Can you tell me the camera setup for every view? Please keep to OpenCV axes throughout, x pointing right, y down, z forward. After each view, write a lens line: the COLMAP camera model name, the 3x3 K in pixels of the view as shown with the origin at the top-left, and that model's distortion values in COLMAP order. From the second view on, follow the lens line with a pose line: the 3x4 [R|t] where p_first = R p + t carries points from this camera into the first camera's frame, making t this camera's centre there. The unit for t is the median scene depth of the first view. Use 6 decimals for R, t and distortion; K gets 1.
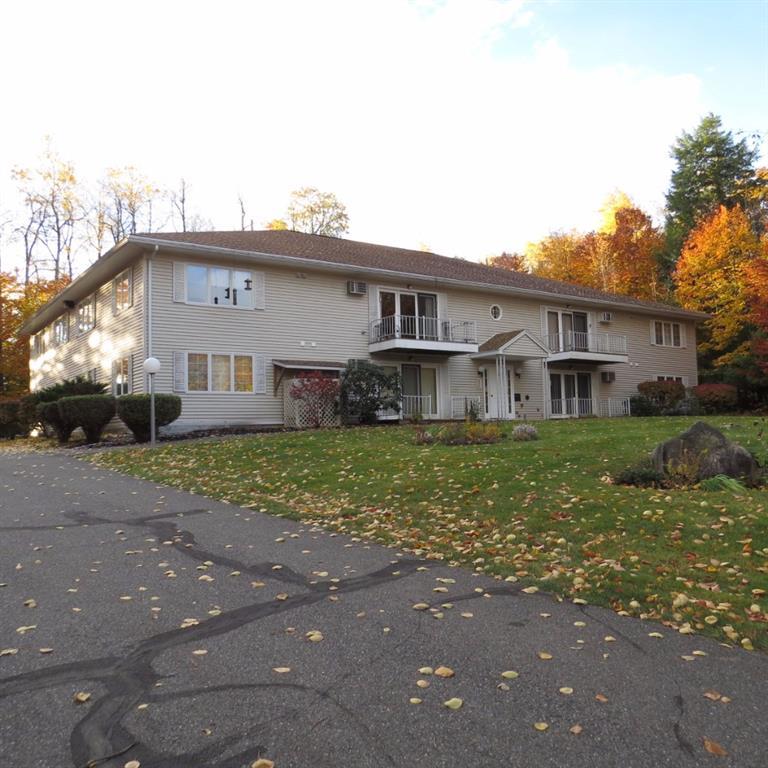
lens RADIAL K [[735.5, 0, 384.0], [0, 735.5, 384.0], [0, 0, 1]] dist [-0.019303, 0.001441]
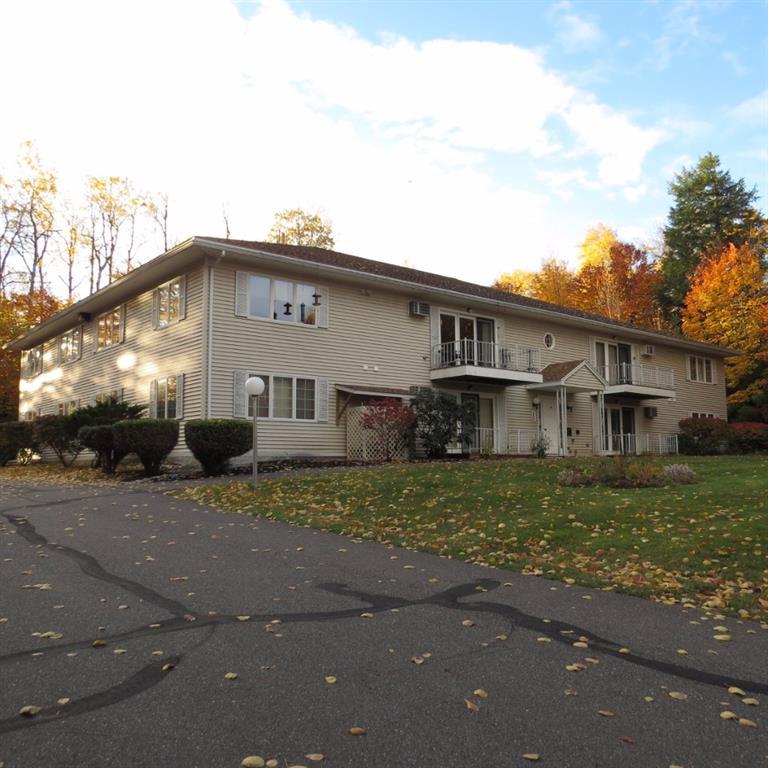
lens RADIAL K [[735.5, 0, 384.0], [0, 735.5, 384.0], [0, 0, 1]] dist [-0.019303, 0.001441]
pose [[0.996982, 0.027185, 0.072718, -0.125897], [-0.024189, 0.998834, -0.041777, 0.002061], [-0.073769, 0.039892, 0.996477, 0.080087]]
